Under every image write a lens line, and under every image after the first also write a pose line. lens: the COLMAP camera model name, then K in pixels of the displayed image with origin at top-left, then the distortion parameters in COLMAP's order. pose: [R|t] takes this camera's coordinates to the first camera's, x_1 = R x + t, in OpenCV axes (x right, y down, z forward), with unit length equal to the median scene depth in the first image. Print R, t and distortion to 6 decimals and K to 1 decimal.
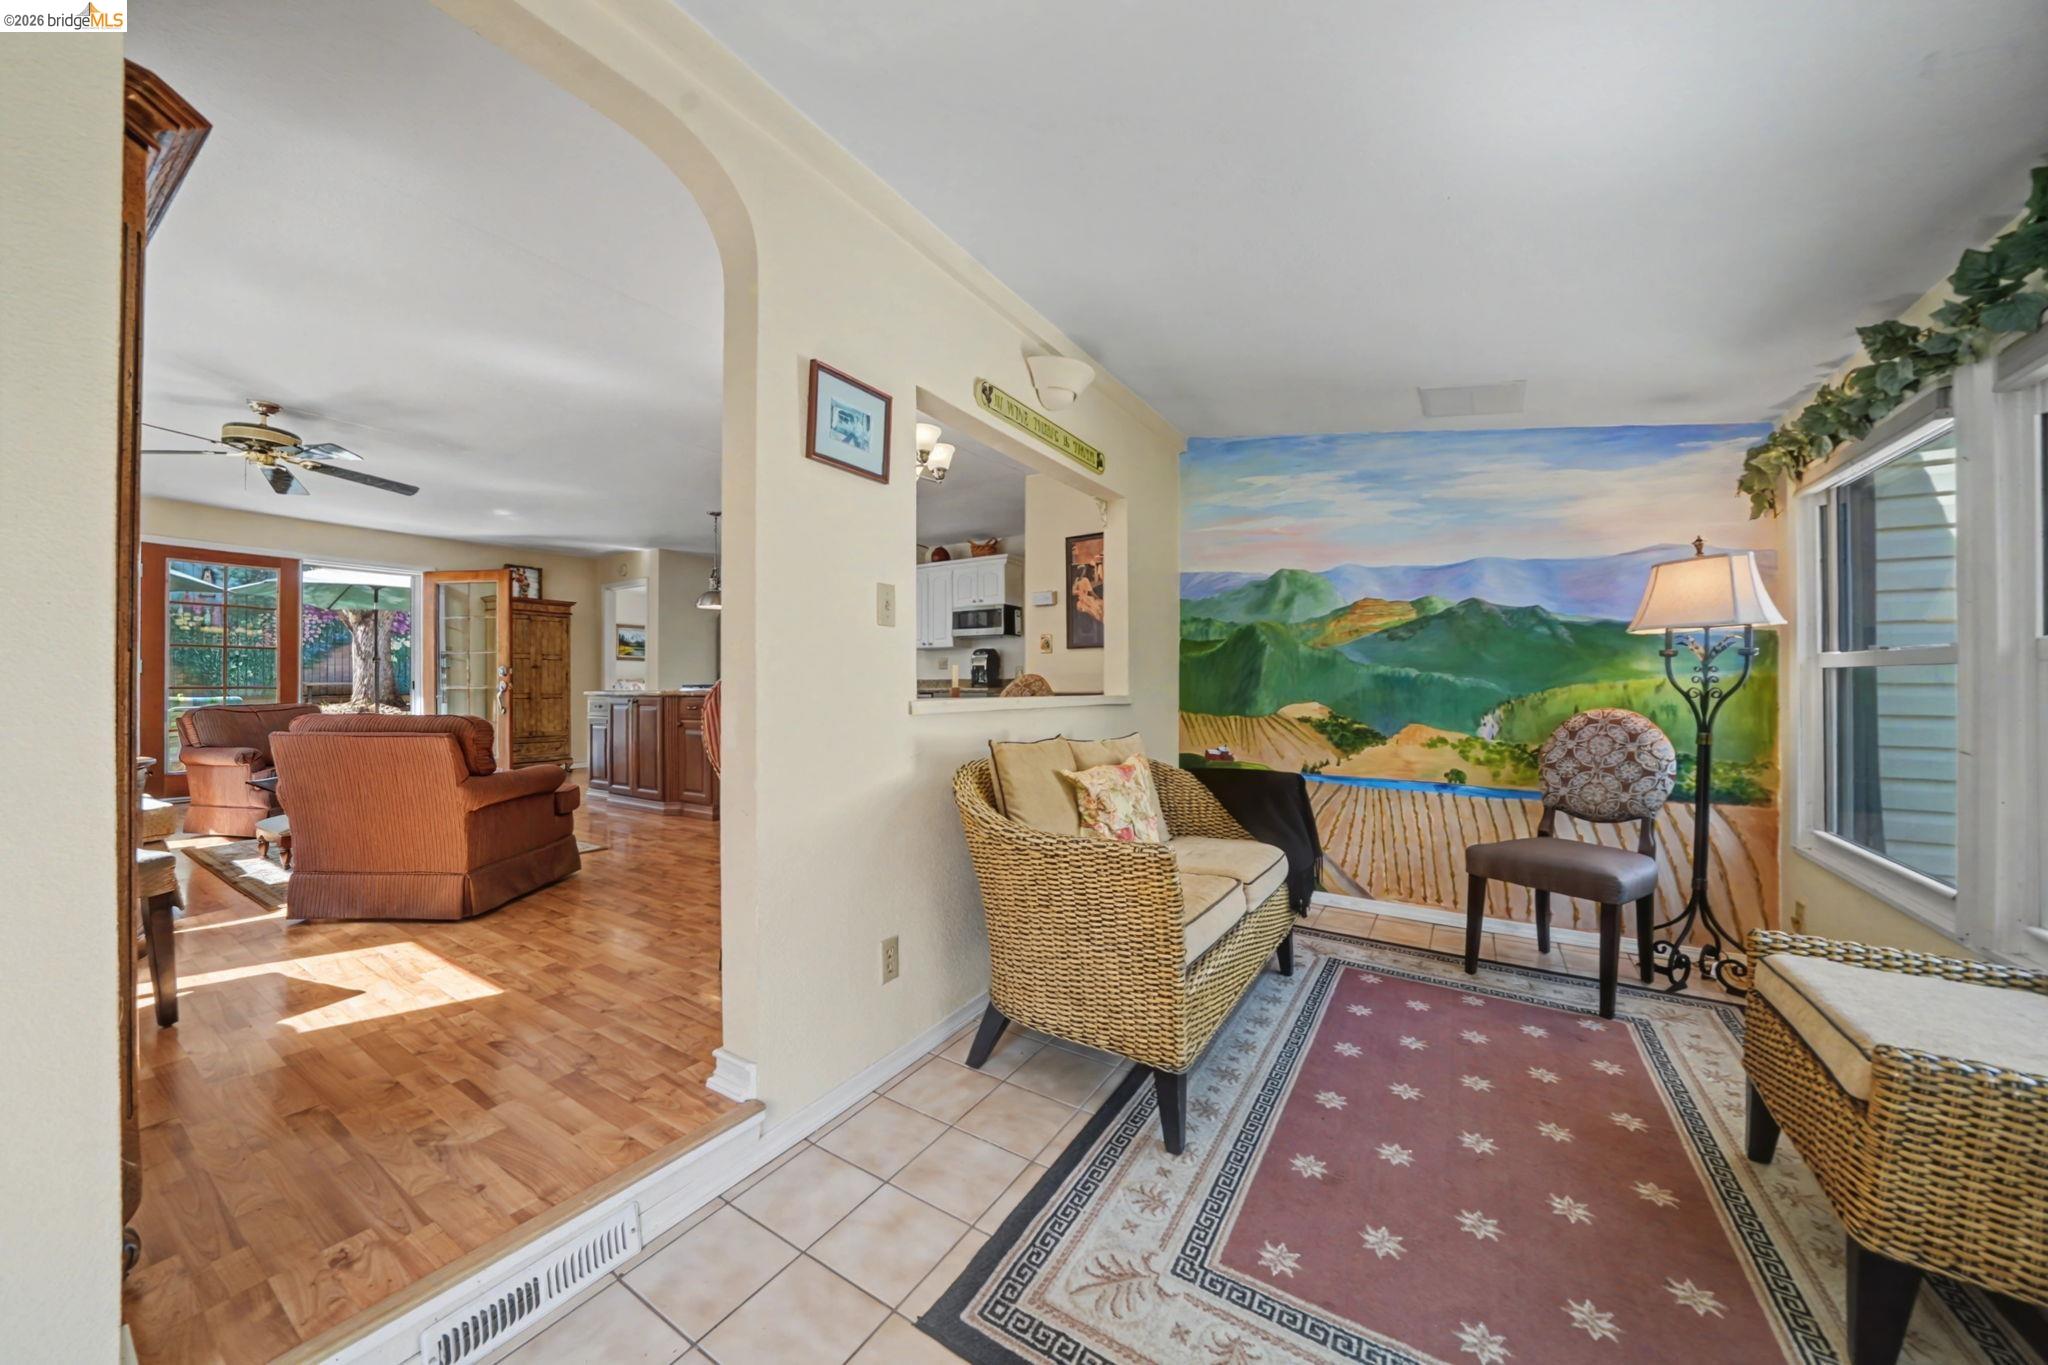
lens RADIAL K [[720.9, 0, 1016.4], [0, 720.9, 685.0], [0, 0, 1]] dist [-0.021010, 0.000045]
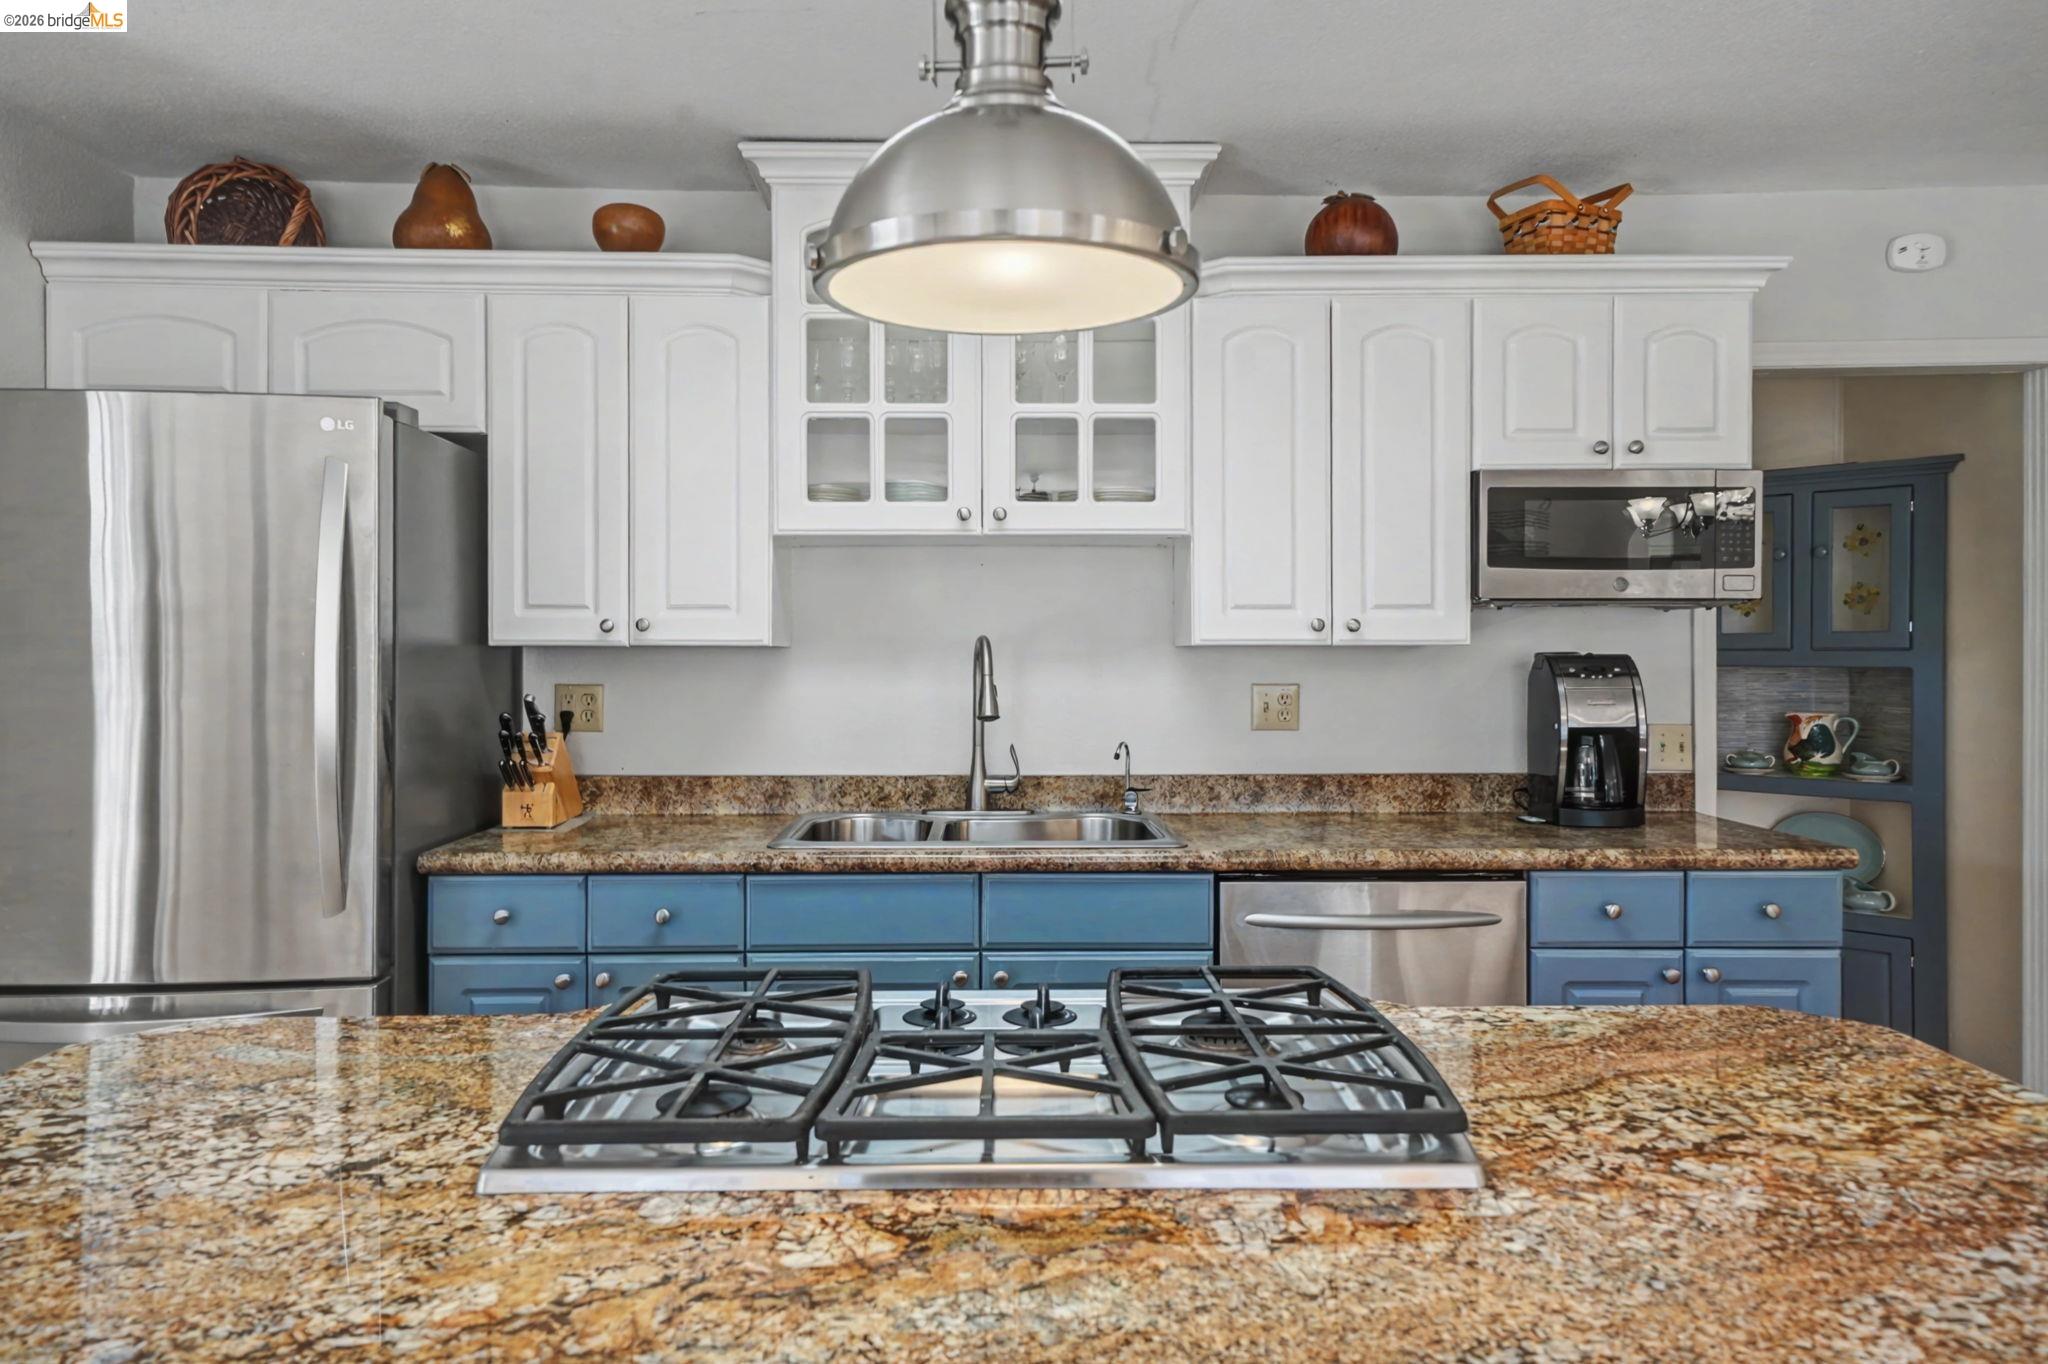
lens RADIAL K [[1361.5, 0, 1006.2], [0, 1361.5, 657.9], [0, 0, 1]] dist [0.029736, -0.000280]
pose [[0.836301, -0.002657, 0.548264, -0.641830], [-0.003313, 0.999946, 0.009900, -0.075464], [-0.548260, -0.010096, 0.836247, 1.049823]]
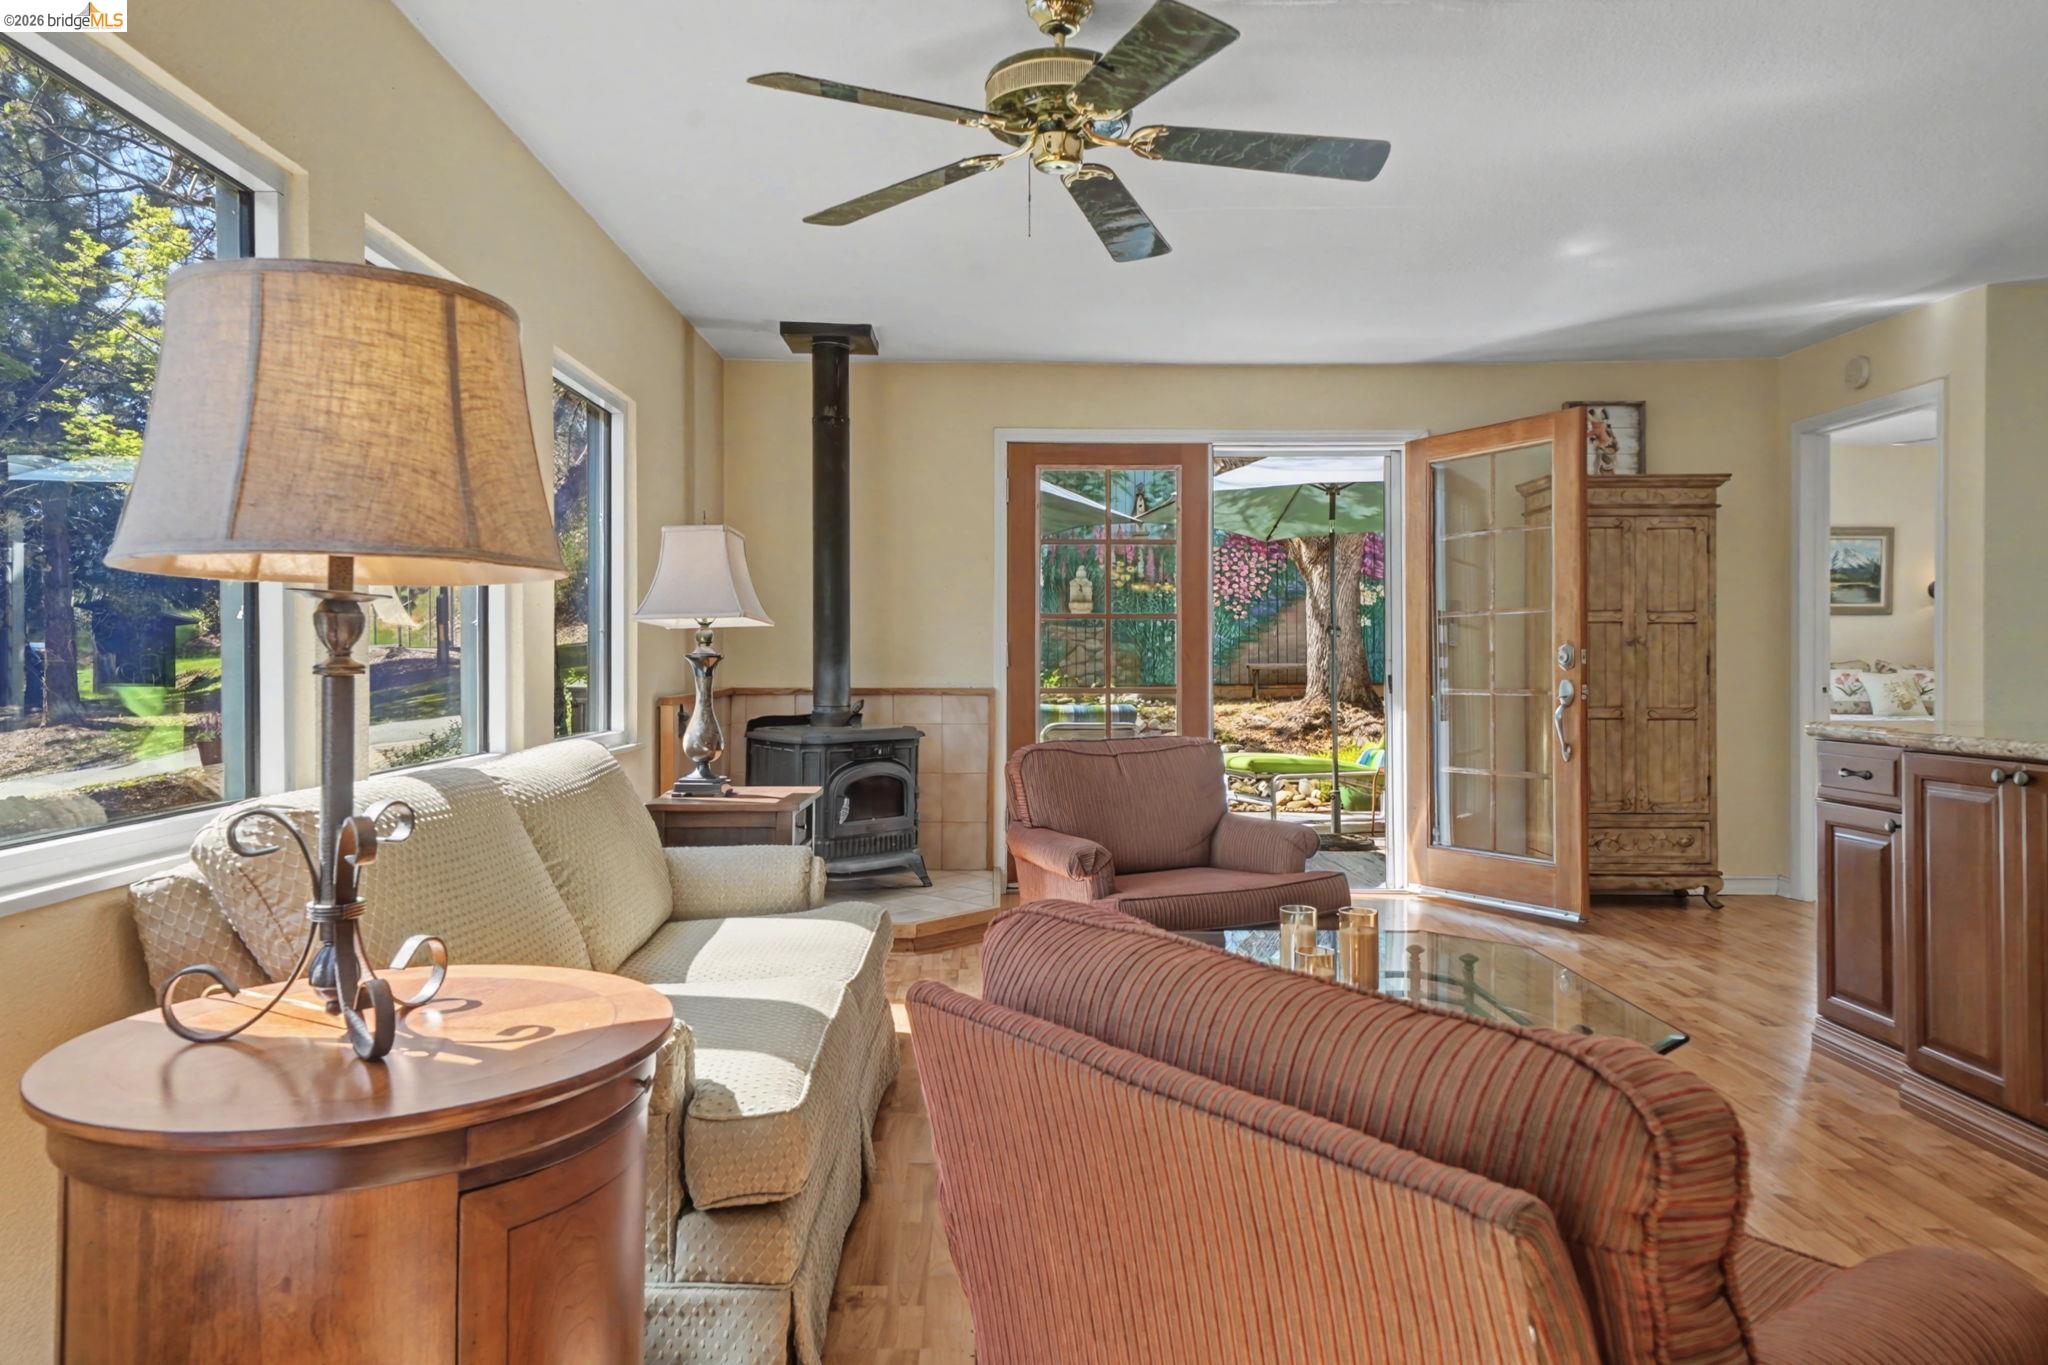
lens RADIAL K [[1361.5, 0, 1006.2], [0, 1361.5, 658.4], [0, 0, 1]] dist [0.029736, -0.000280]
pose [[0.553146, 0.000300, -0.833084, -0.338587], [0.003827, 0.999988, 0.002901, -0.030391], [0.833076, -0.004793, 0.553138, 0.412210]]
